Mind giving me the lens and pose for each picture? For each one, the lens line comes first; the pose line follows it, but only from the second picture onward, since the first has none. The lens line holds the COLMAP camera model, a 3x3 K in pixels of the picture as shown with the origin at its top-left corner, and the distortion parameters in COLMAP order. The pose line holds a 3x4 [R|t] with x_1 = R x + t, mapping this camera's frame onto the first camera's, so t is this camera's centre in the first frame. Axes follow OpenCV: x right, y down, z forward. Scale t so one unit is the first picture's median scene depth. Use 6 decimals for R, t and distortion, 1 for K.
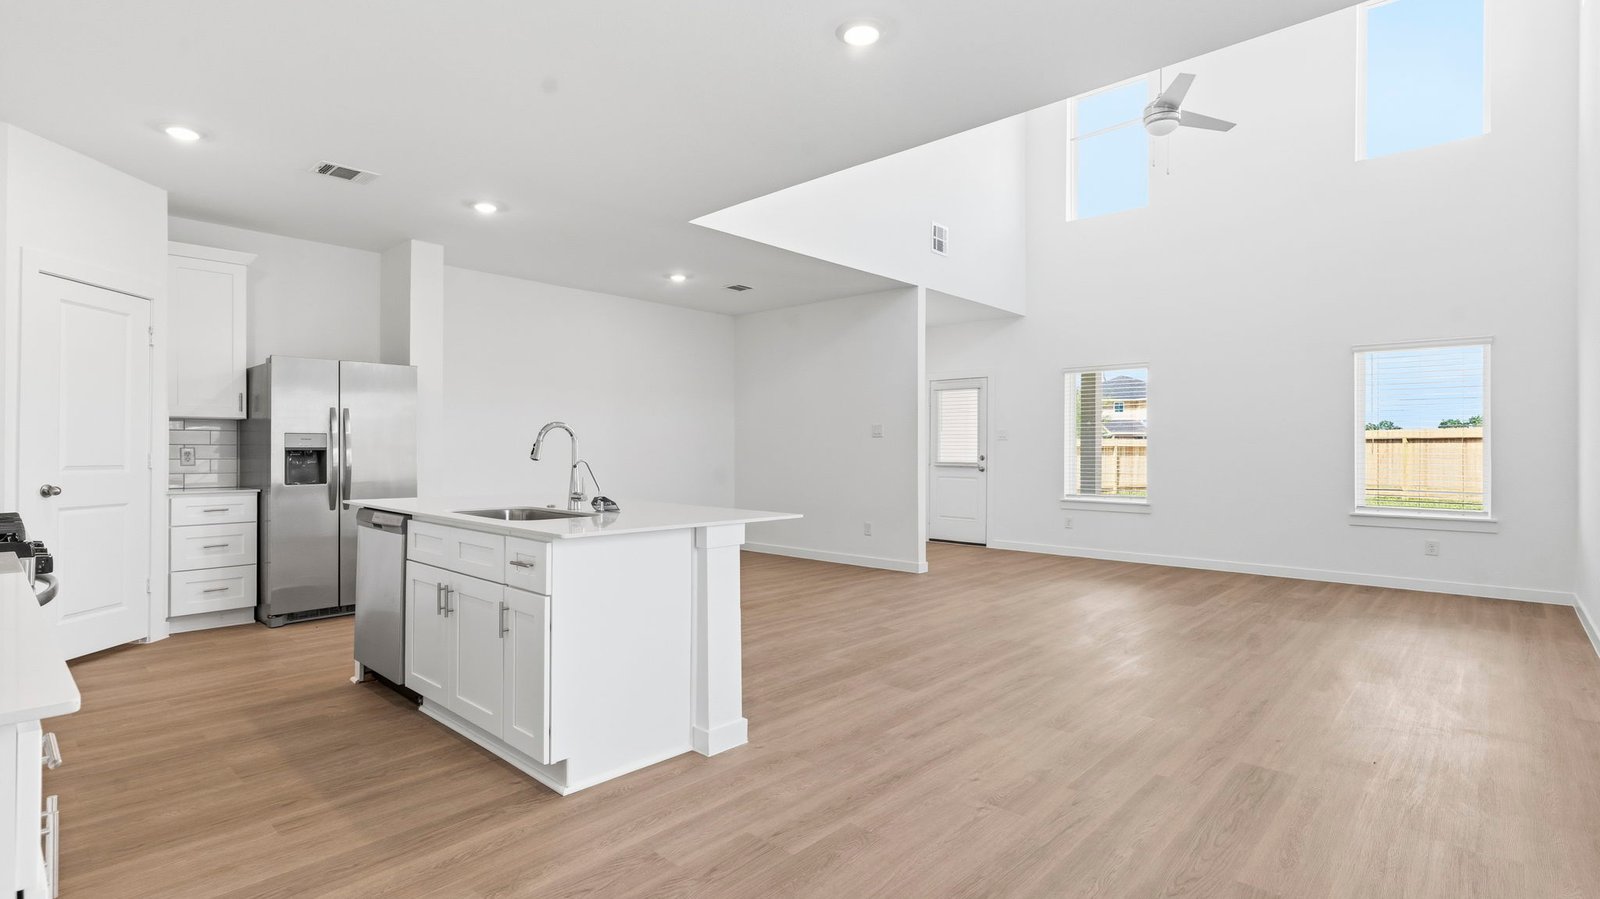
lens RADIAL K [[766.7, 0, 783.8], [0, 766.7, 446.9], [0, 0, 1]] dist [-0.001134, 0.000555]
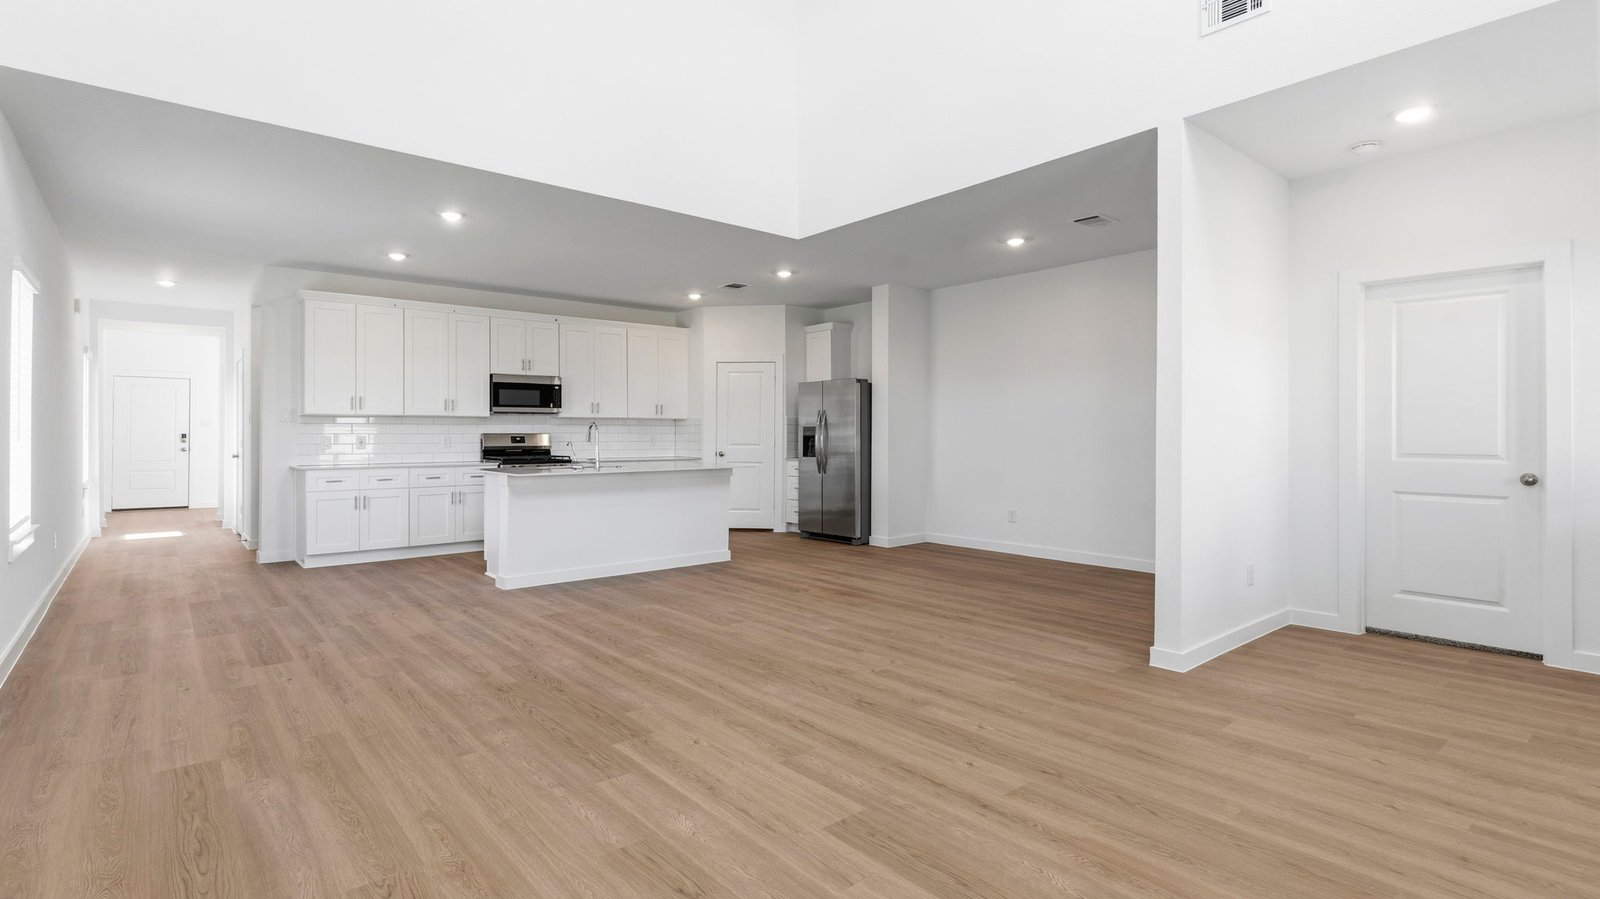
lens RADIAL K [[766.7, 0, 807.6], [0, 766.7, 441.2], [0, 0, 1]] dist [-0.001134, 0.000555]
pose [[-0.111701, 0.006361, -0.993722, 0.813169], [0.006222, 0.999964, 0.005701, 0.003293], [0.993722, -0.005546, -0.111737, 0.904546]]
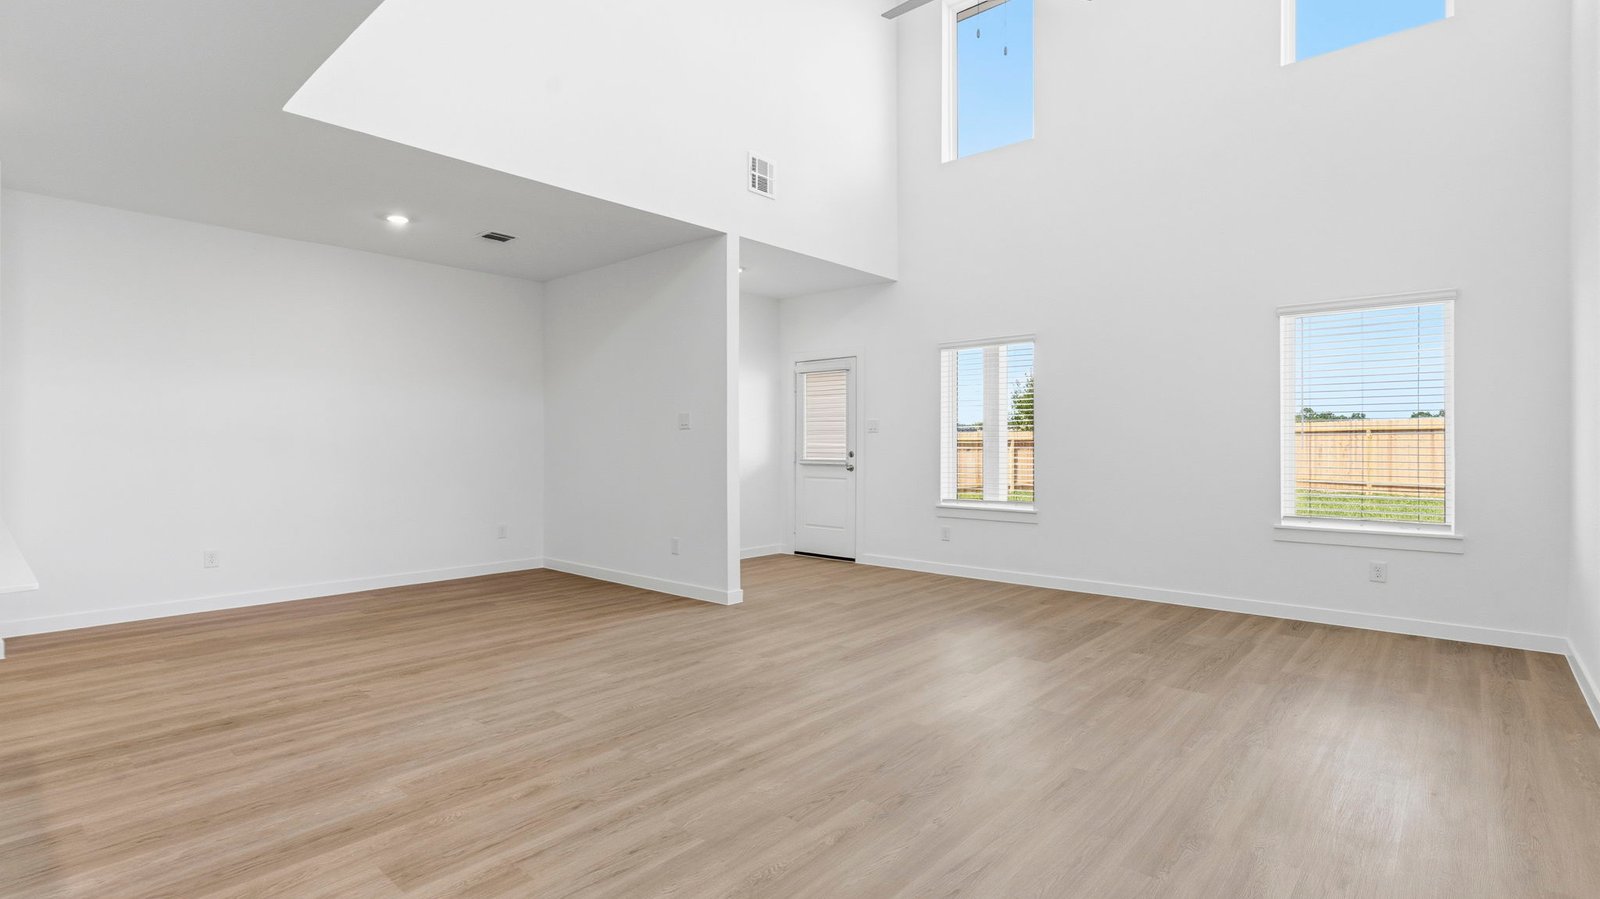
lens RADIAL K [[766.7, 0, 777.6], [0, 766.7, 444.3], [0, 0, 1]] dist [-0.001134, 0.000555]
pose [[0.999846, -0.004855, 0.016872, 0.235348], [0.004787, 0.999980, 0.004073, -0.000094], [-0.016892, -0.003992, 0.999849, 0.248613]]
